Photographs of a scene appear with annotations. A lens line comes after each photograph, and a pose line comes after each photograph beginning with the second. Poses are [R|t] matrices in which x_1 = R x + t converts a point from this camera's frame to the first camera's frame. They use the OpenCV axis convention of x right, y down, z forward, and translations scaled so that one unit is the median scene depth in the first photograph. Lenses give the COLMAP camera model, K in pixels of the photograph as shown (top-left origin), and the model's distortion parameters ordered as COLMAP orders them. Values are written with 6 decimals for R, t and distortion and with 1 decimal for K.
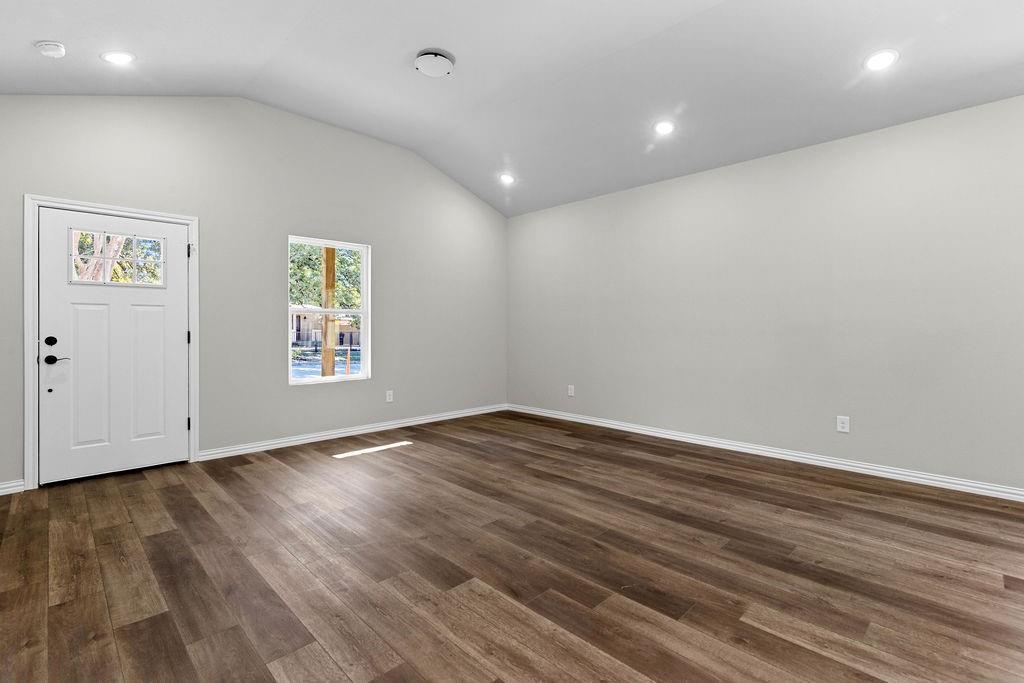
lens RADIAL K [[475.0, 0, 510.8], [0, 475.0, 320.9], [0, 0, 1]] dist [-0.000445, -0.000350]
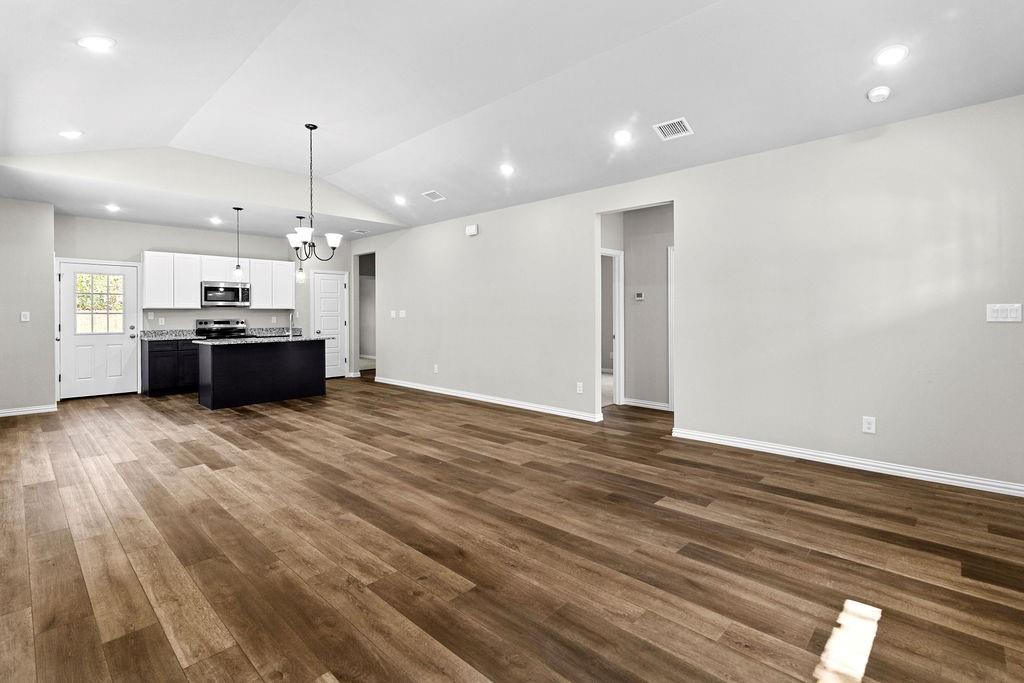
lens RADIAL K [[475.0, 0, 512.5], [0, 475.0, 316.7], [0, 0, 1]] dist [-0.000445, -0.000350]
pose [[-0.999599, 0.004926, -0.027896, -0.000965], [0.005073, 0.999974, -0.005199, -0.007520], [0.027870, -0.005339, -0.999597, 2.185449]]
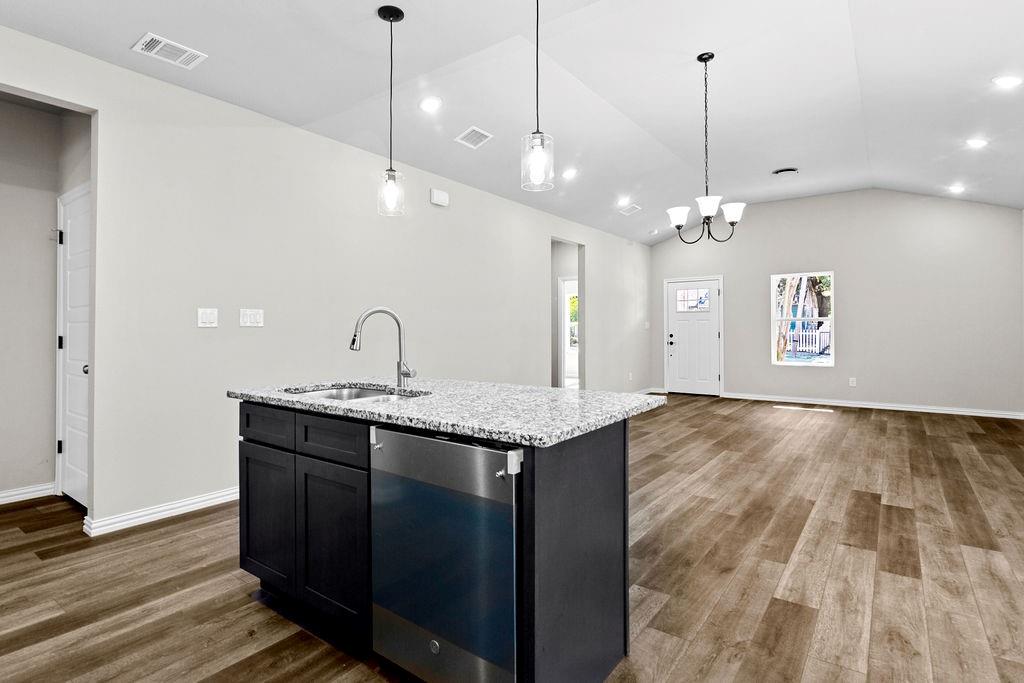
lens RADIAL K [[522.0, 0, 501.6], [0, 522.0, 328.3], [0, 0, 1]] dist [0.001605, -0.000315]
pose [[0.139191, -0.003632, -0.990259, 1.996704], [0.013738, 0.999904, -0.001736, -0.005986], [0.990170, -0.013363, 0.139227, -0.334306]]
